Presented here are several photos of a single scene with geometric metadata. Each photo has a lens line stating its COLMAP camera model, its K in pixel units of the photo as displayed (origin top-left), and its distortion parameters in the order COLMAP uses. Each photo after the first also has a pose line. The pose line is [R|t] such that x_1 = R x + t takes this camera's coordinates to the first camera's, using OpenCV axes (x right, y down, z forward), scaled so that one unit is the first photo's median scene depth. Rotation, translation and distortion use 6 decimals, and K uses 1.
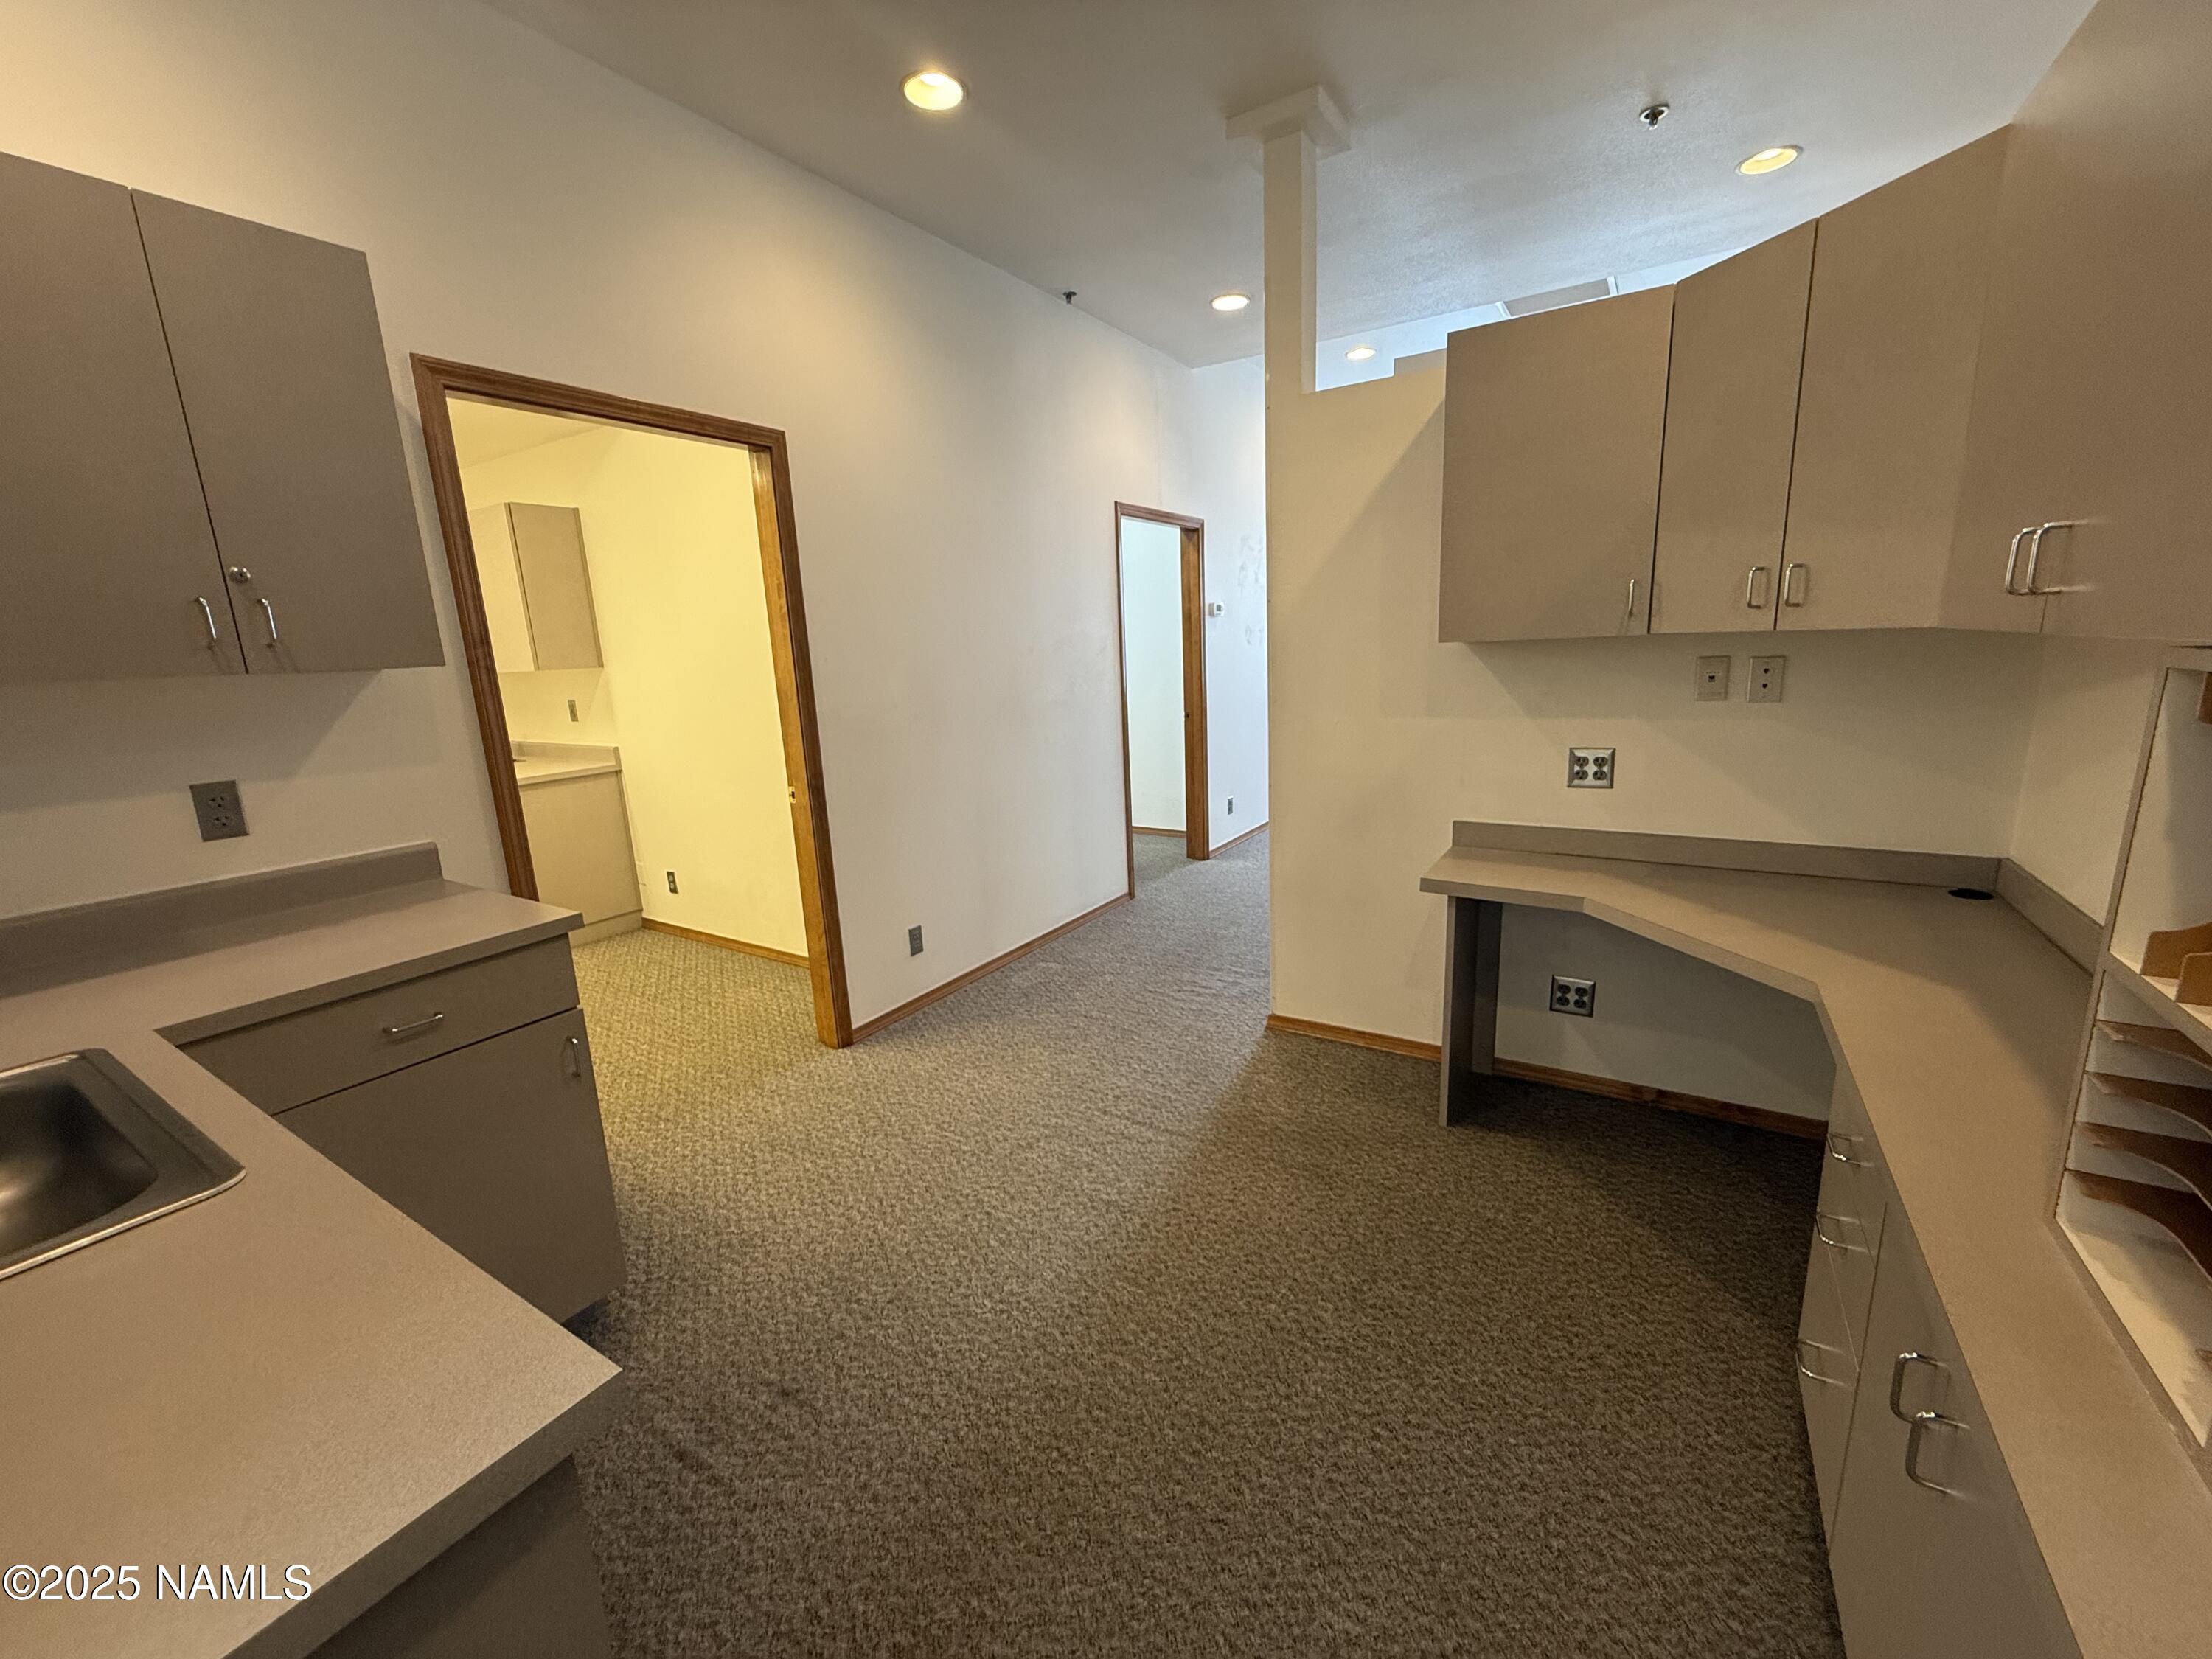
lens RADIAL K [[880.7, 0, 1099.9], [0, 880.7, 828.0], [0, 0, 1]] dist [-0.000502, -0.000248]
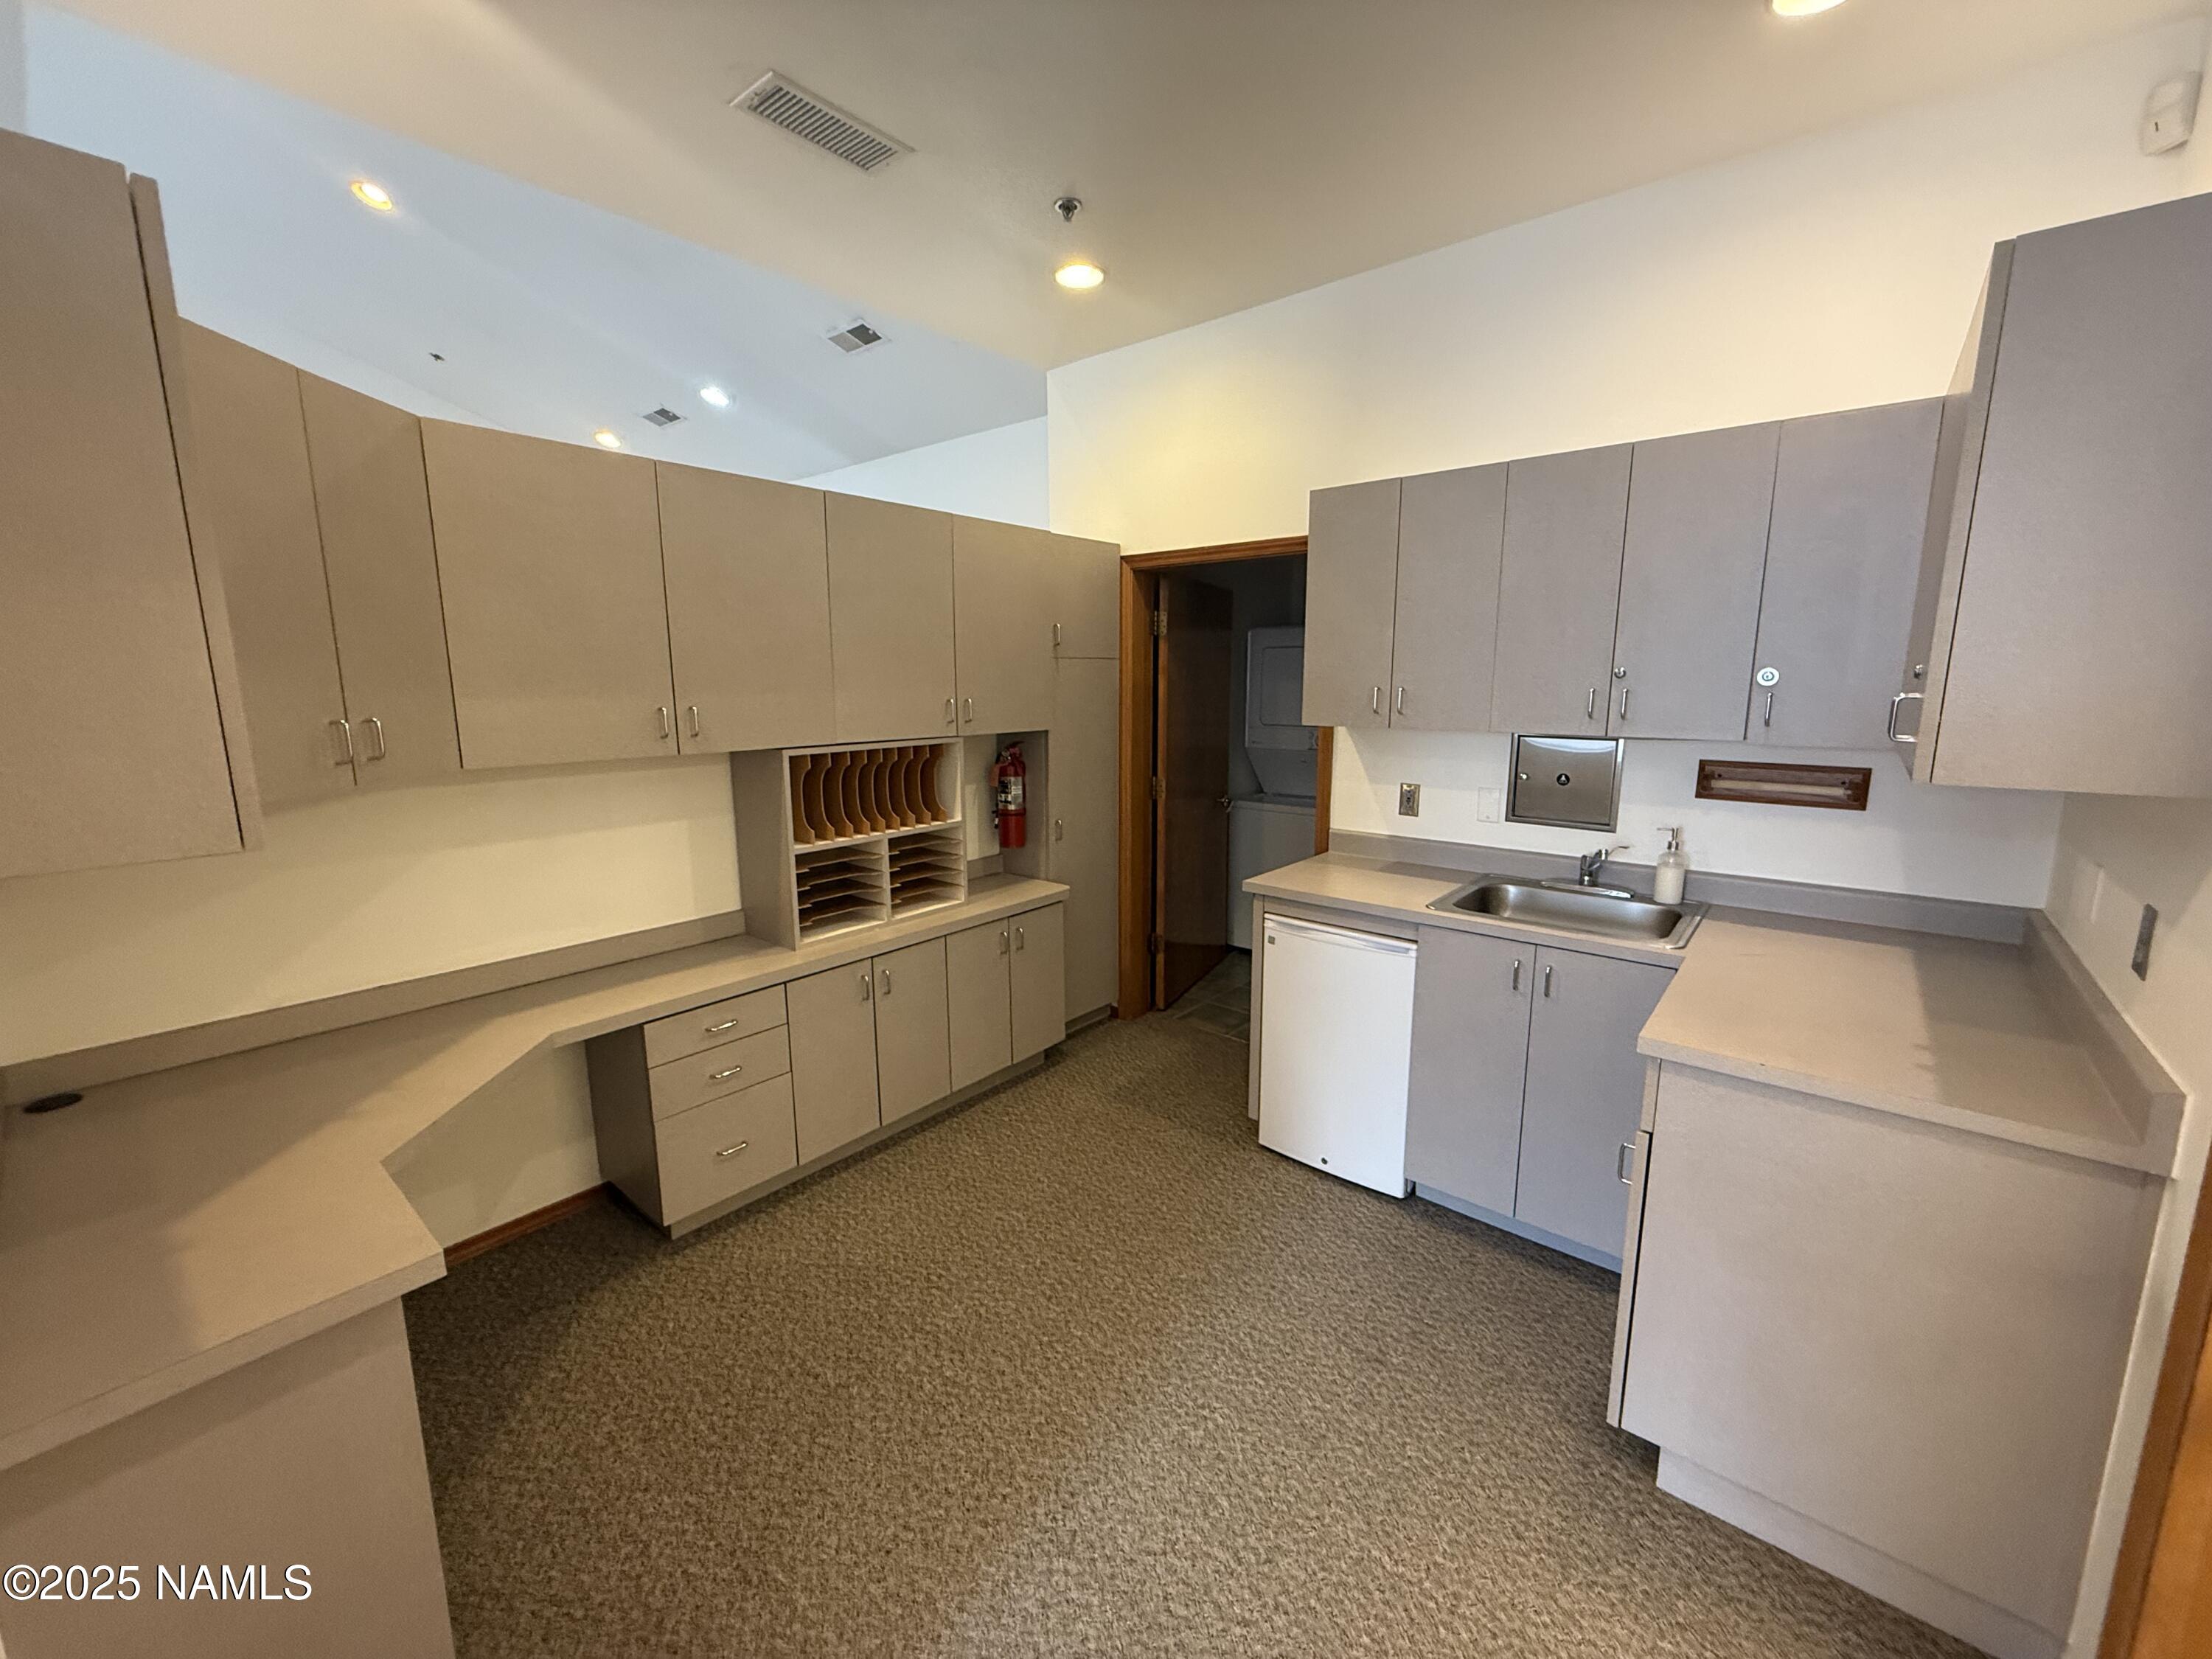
lens RADIAL K [[880.7, 0, 1105.9], [0, 880.7, 830.7], [0, 0, 1]] dist [-0.000502, -0.000248]
pose [[-0.990318, 0.019858, 0.137390, -0.156832], [0.070051, 0.925947, 0.371100, -0.460997], [-0.119847, 0.377132, -0.918373, 1.738854]]
